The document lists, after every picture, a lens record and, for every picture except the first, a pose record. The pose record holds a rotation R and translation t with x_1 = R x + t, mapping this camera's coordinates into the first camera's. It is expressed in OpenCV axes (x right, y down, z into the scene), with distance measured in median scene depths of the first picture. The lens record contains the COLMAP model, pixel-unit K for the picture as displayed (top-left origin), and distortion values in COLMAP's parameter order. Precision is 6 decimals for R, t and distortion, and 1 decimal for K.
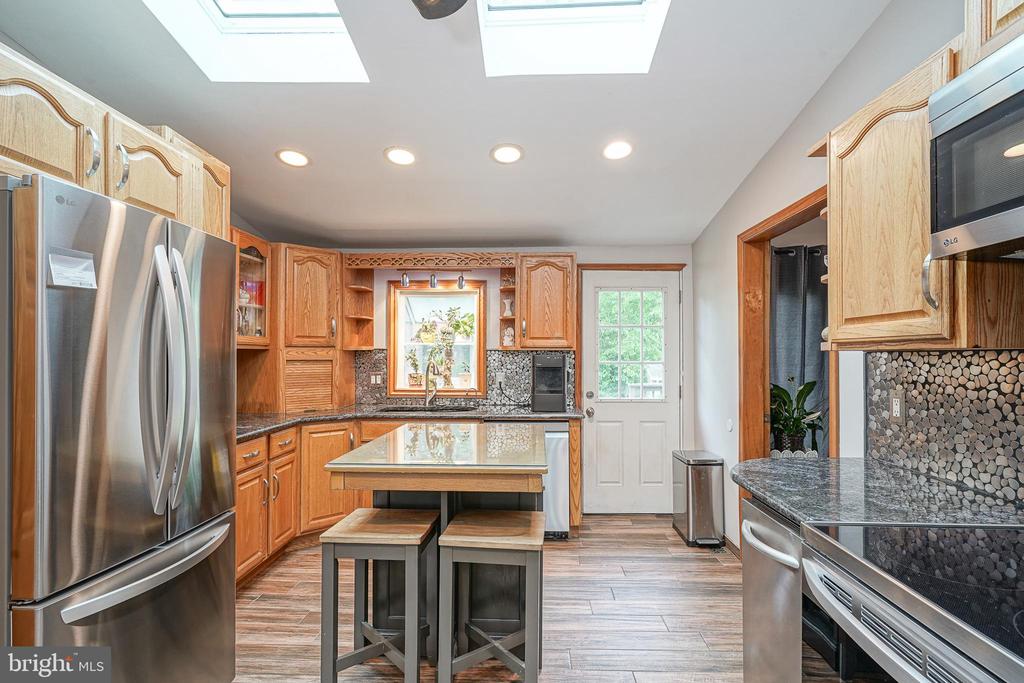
lens RADIAL K [[492.5, 0, 512.0], [0, 492.5, 341.5], [0, 0, 1]] dist [-0.000583, -0.000003]
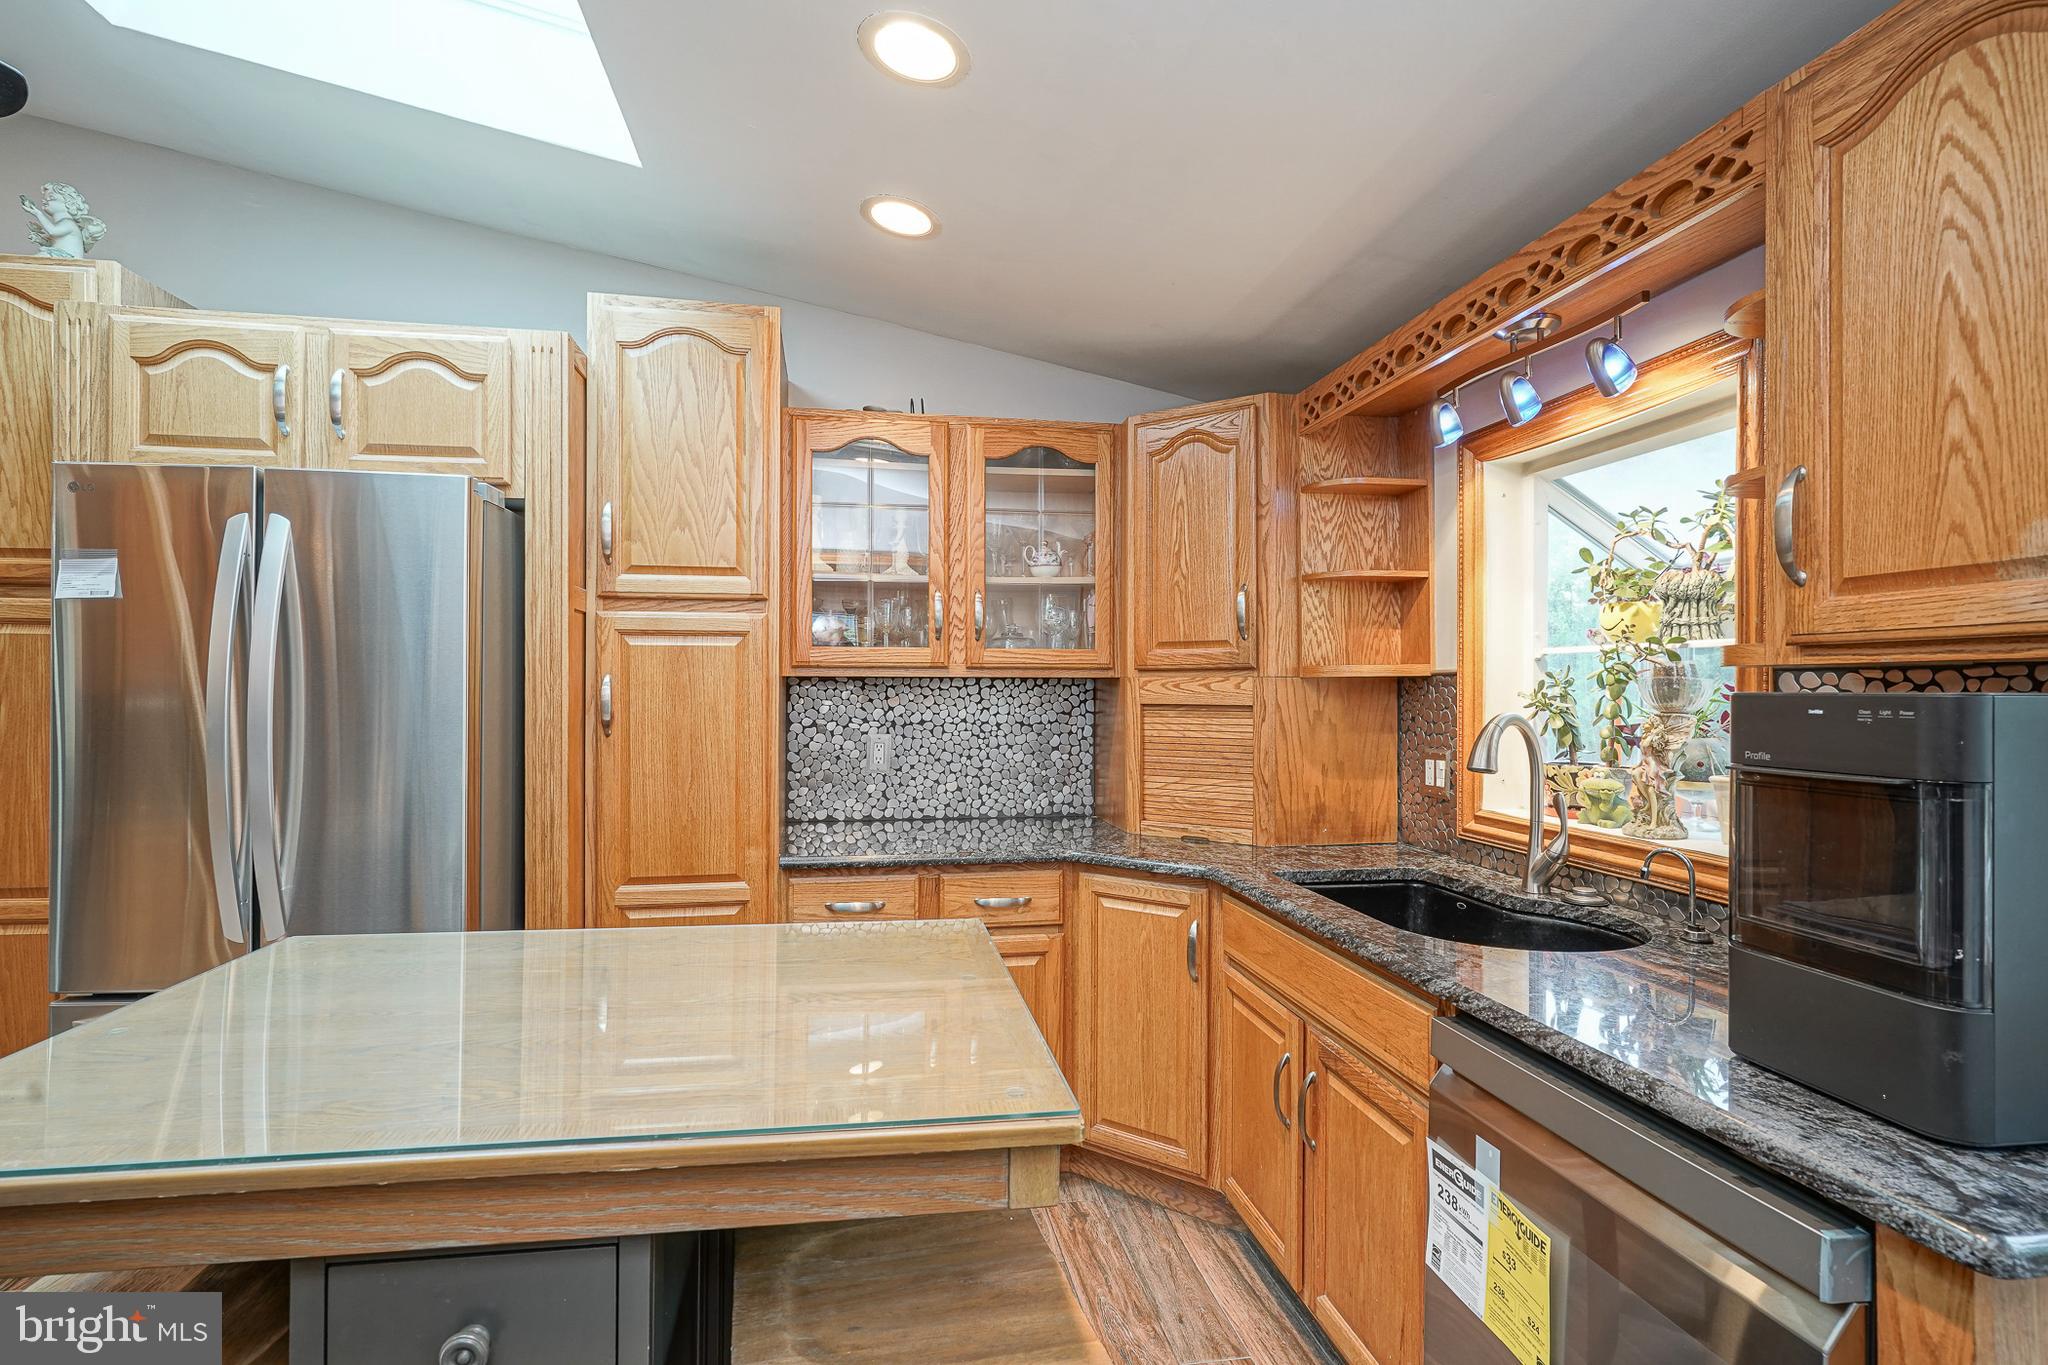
lens RADIAL K [[984.9, 0, 1024.0], [0, 984.9, 682.5], [0, 0, 1]] dist [-0.000583, -0.000003]
pose [[0.206374, -0.008419, -0.978437, 0.288395], [0.024255, 0.999700, -0.003486, 0.018870], [0.978172, -0.023013, 0.206517, 0.682634]]
